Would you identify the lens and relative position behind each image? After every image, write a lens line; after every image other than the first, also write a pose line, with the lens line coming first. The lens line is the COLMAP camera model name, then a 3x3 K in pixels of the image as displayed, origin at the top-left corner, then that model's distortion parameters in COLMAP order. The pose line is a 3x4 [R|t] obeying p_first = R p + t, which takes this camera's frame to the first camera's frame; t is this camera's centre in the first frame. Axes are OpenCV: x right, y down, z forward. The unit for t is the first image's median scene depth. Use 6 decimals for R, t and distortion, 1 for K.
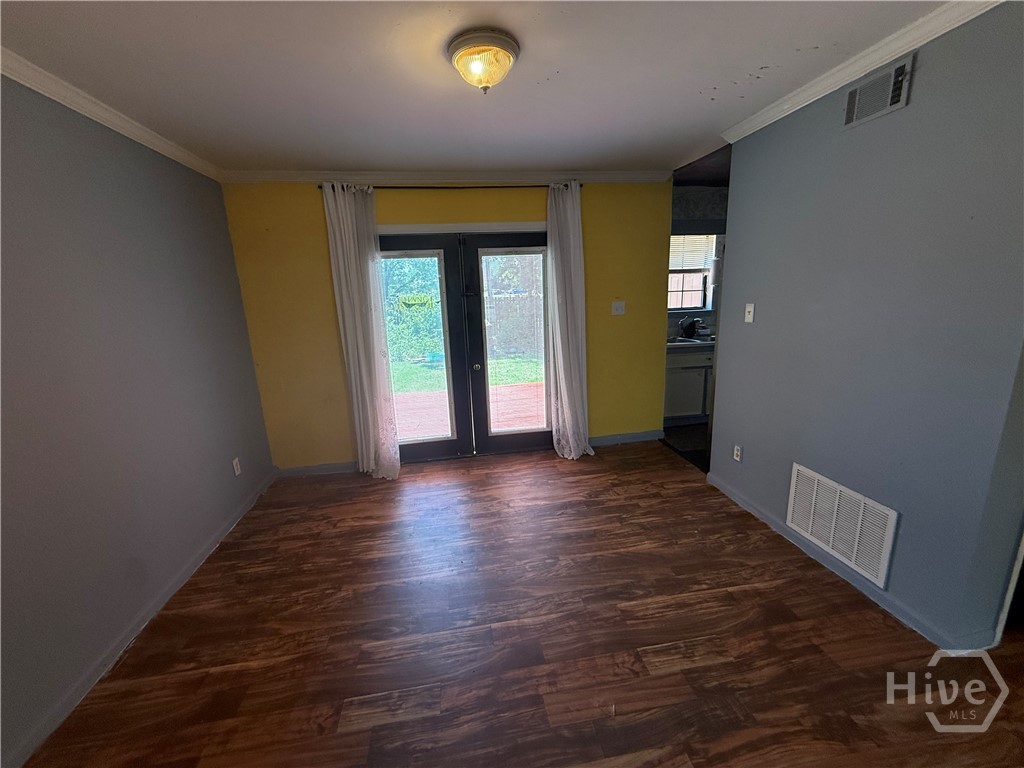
lens RADIAL K [[406.6, 0, 508.4], [0, 406.6, 380.6], [0, 0, 1]] dist [0.000127, 0.000340]
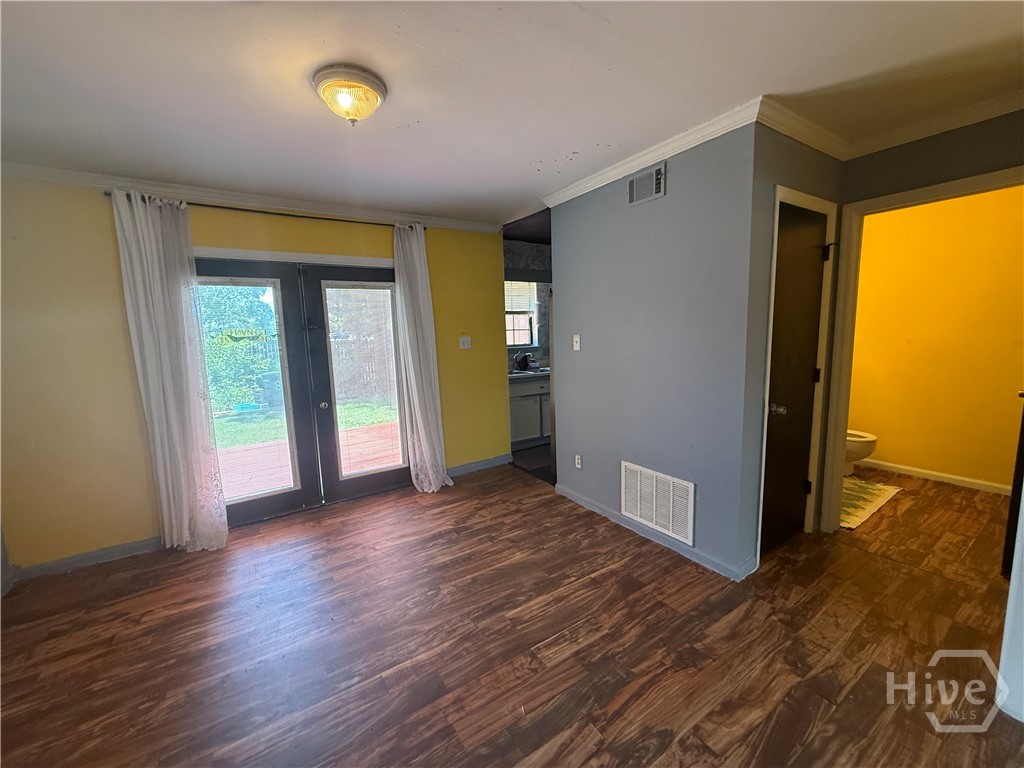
lens RADIAL K [[406.6, 0, 507.2], [0, 406.6, 380.5], [0, 0, 1]] dist [0.000127, 0.000340]
pose [[0.914922, -0.039211, 0.401721, -0.097648], [0.083116, 0.992243, -0.092447, 0.044844], [-0.394979, 0.117972, 0.911084, -0.012518]]
